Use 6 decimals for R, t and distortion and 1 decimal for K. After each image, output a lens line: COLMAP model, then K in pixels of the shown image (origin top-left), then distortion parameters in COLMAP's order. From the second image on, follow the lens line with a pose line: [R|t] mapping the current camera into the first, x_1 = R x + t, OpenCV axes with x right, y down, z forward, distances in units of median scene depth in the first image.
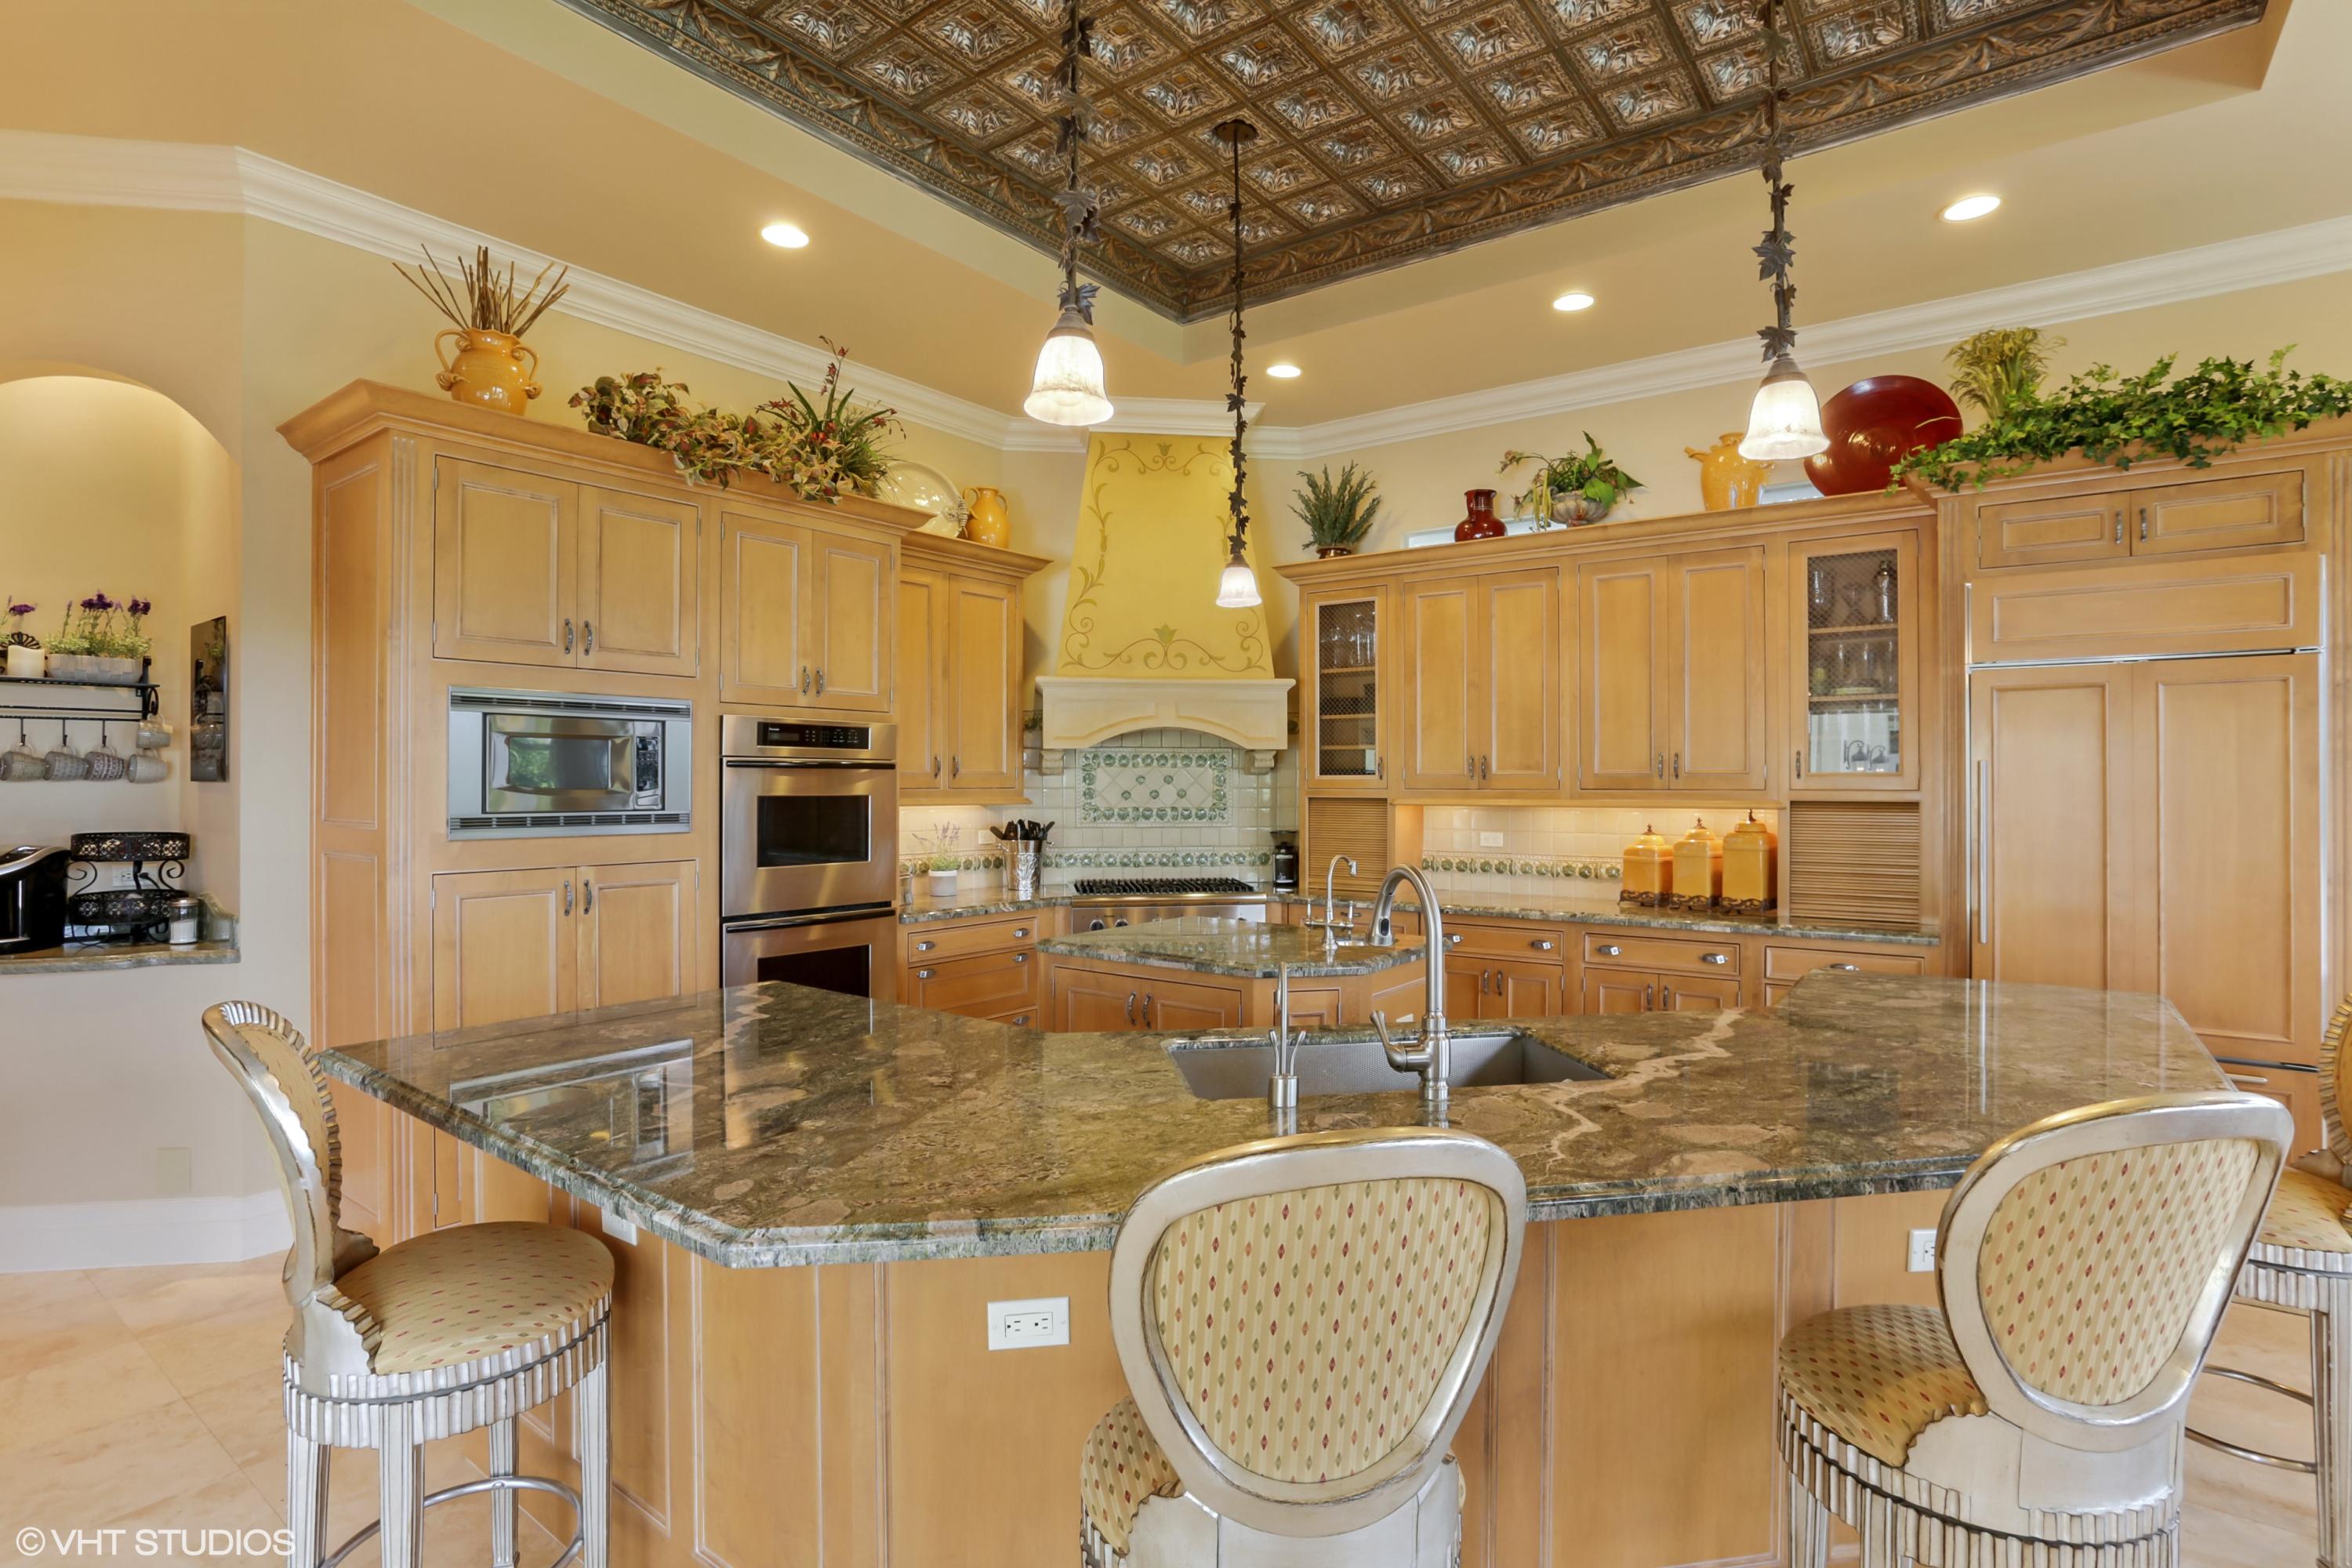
lens RADIAL K [[1154.3, 0, 1210.2], [0, 1154.3, 781.3], [0, 0, 1]] dist [-0.039830, 0.005647]
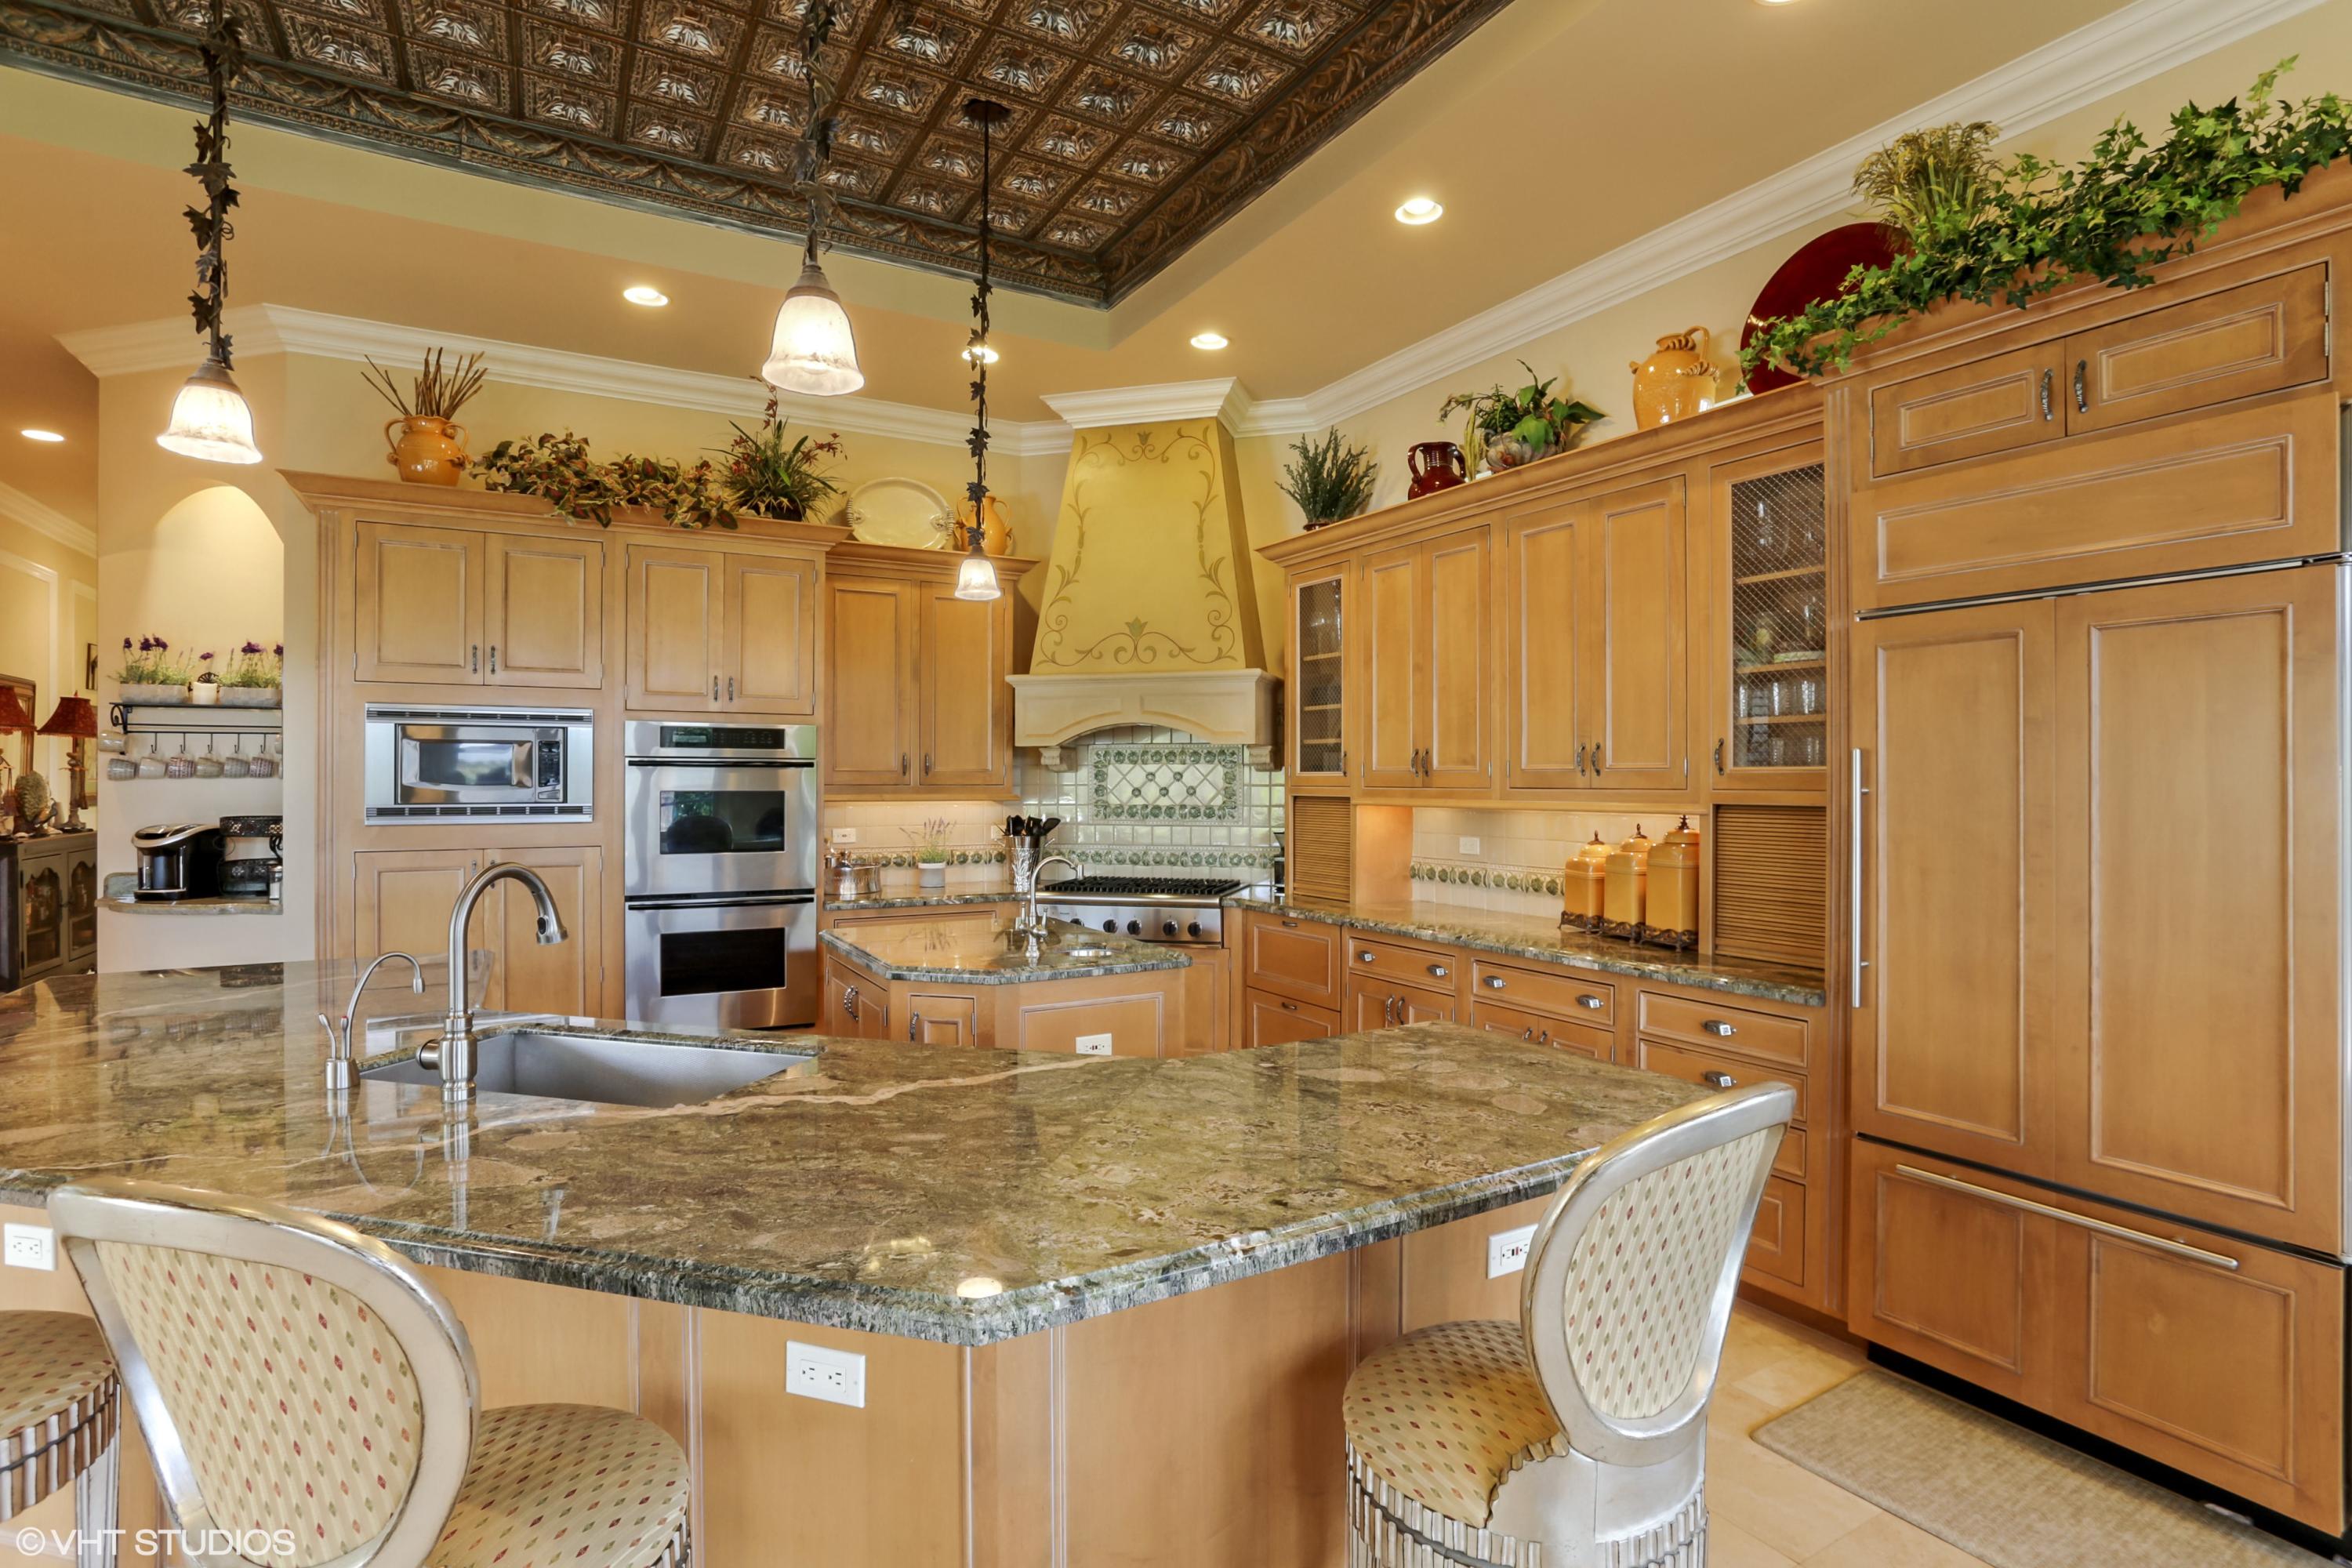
lens RADIAL K [[1154.3, 0, 1199.5], [0, 1154.3, 781.1], [0, 0, 1]] dist [-0.039830, 0.005647]
pose [[0.916574, 0.000956, -0.399864, 0.475152], [0.000118, 0.999996, 0.002662, -0.000302], [0.399865, -0.002487, 0.916571, 0.149355]]
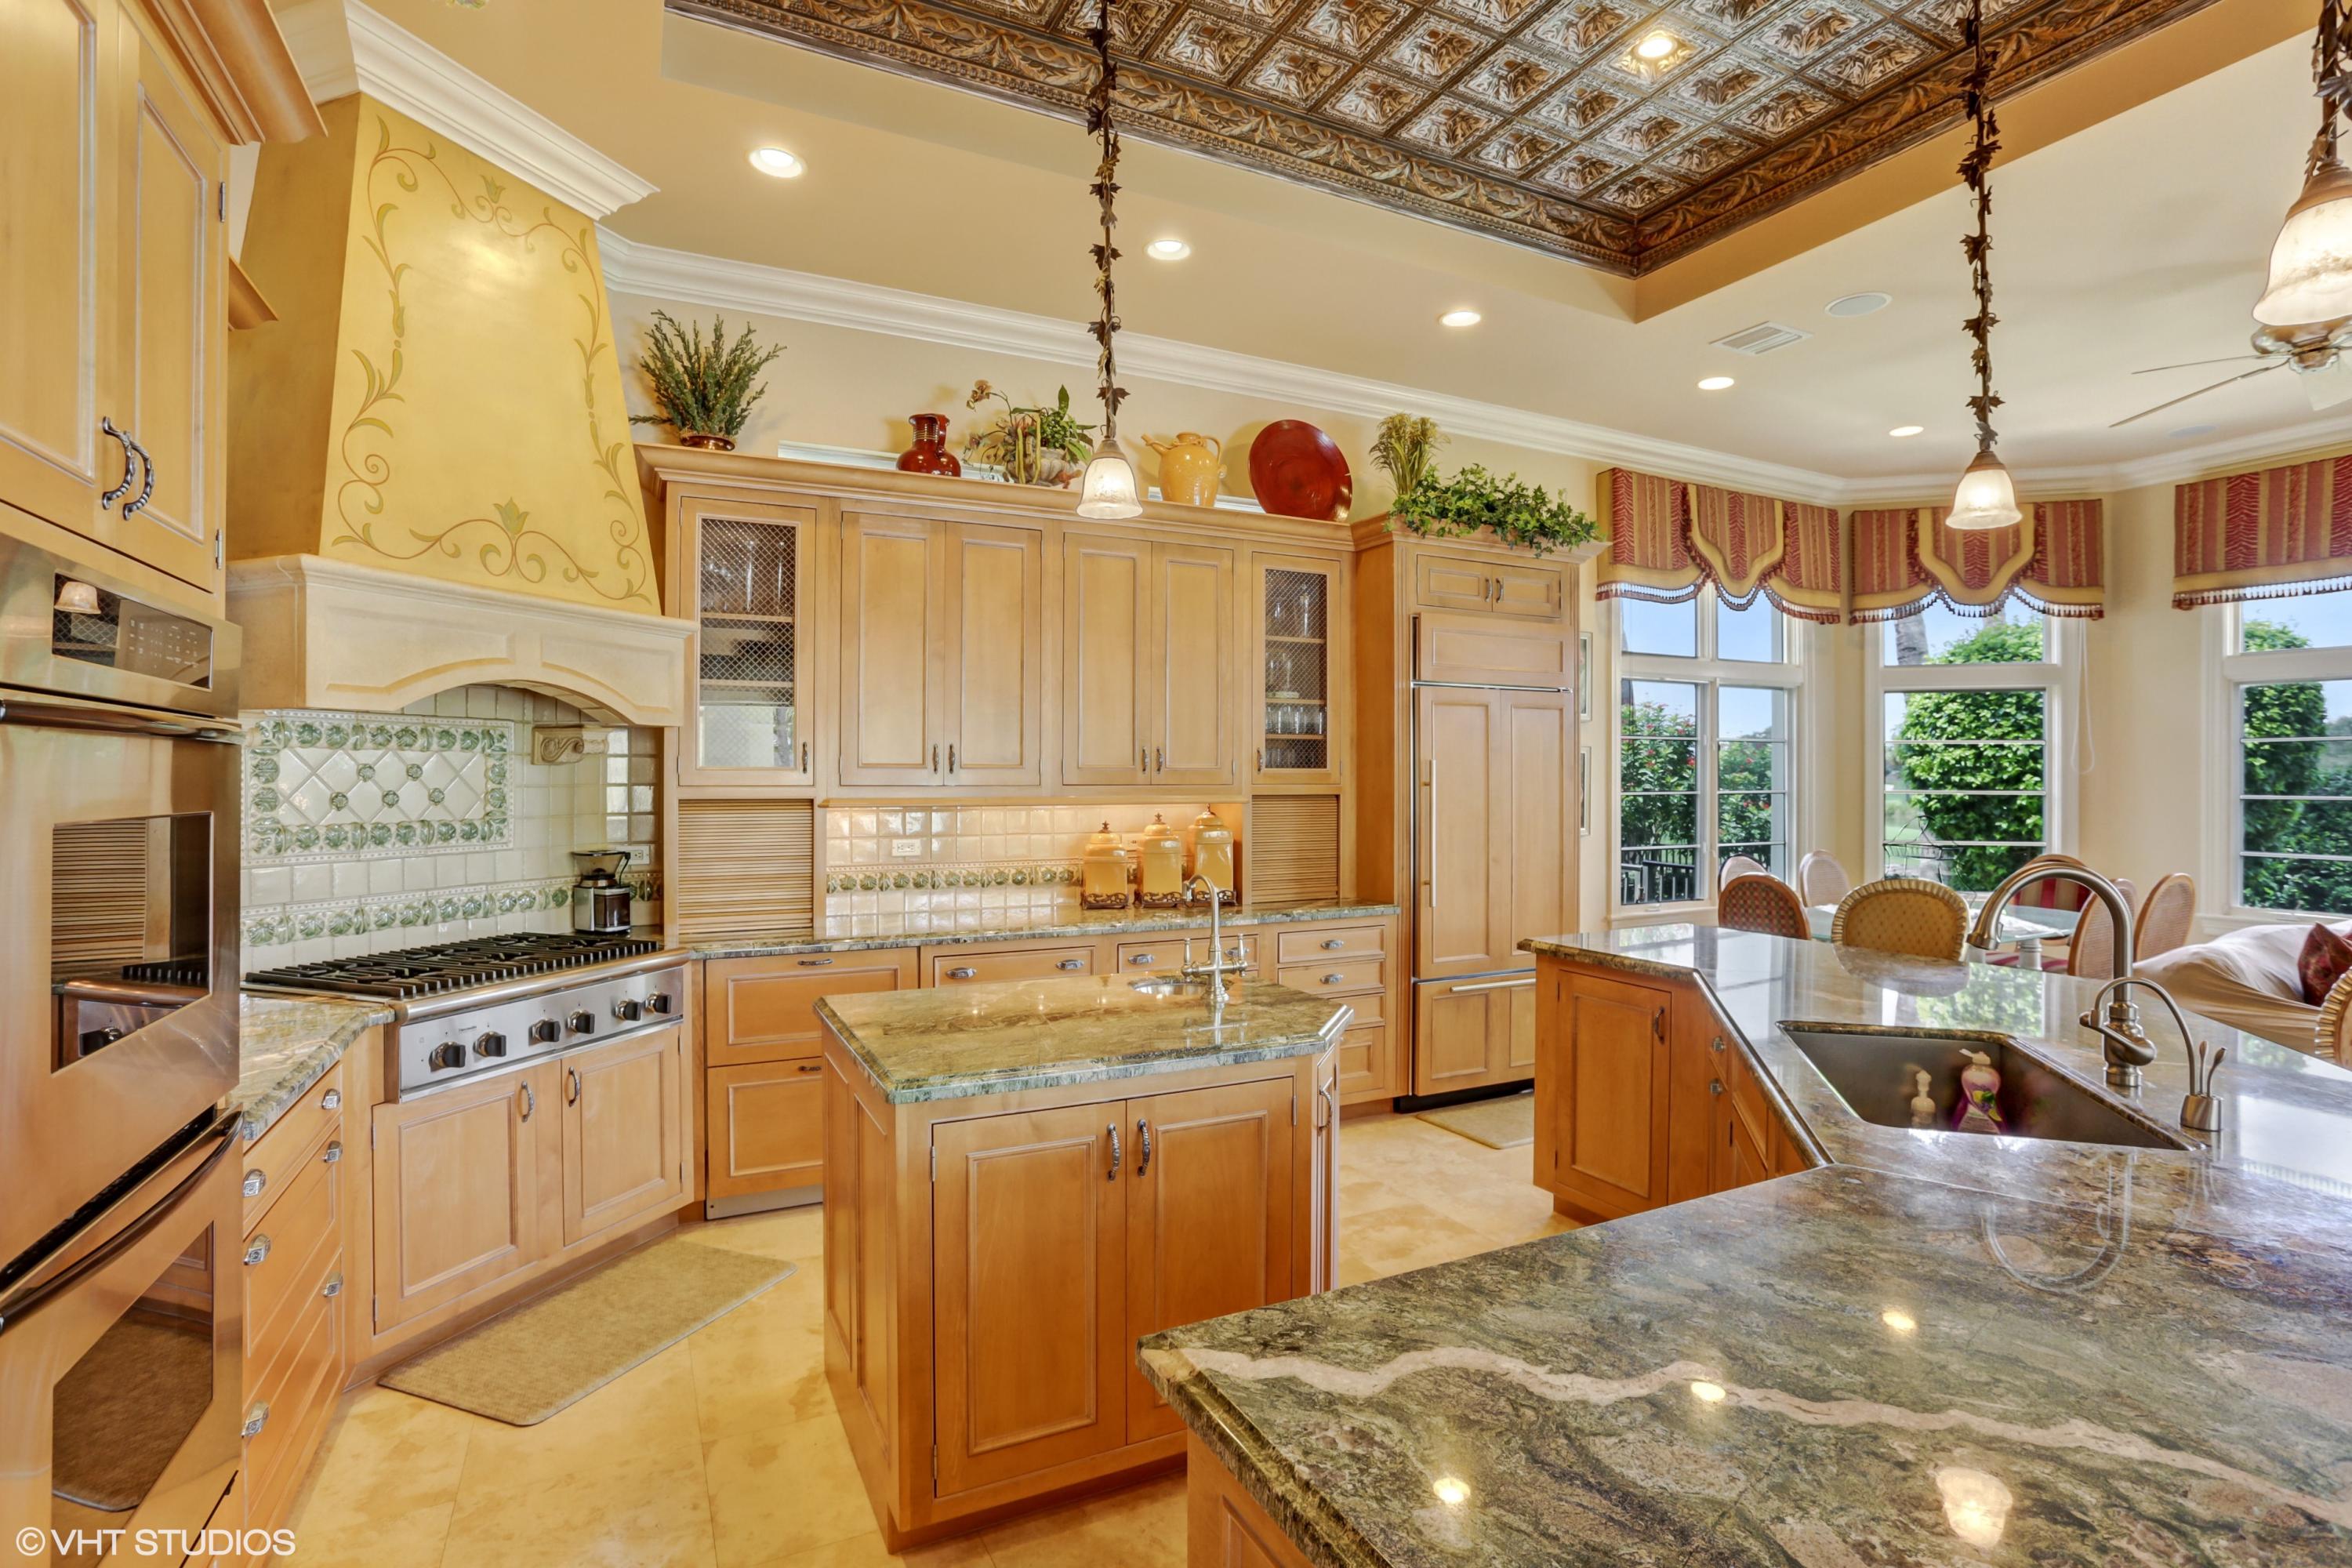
lens RADIAL K [[1154.3, 0, 1197.8], [0, 1154.3, 784.8], [0, 0, 1]] dist [-0.039830, 0.005647]
pose [[0.456425, -0.007288, 0.889732, -0.454467], [-0.005223, 0.999927, 0.010869, -0.004179], [-0.889747, -0.009608, 0.456354, 0.524980]]
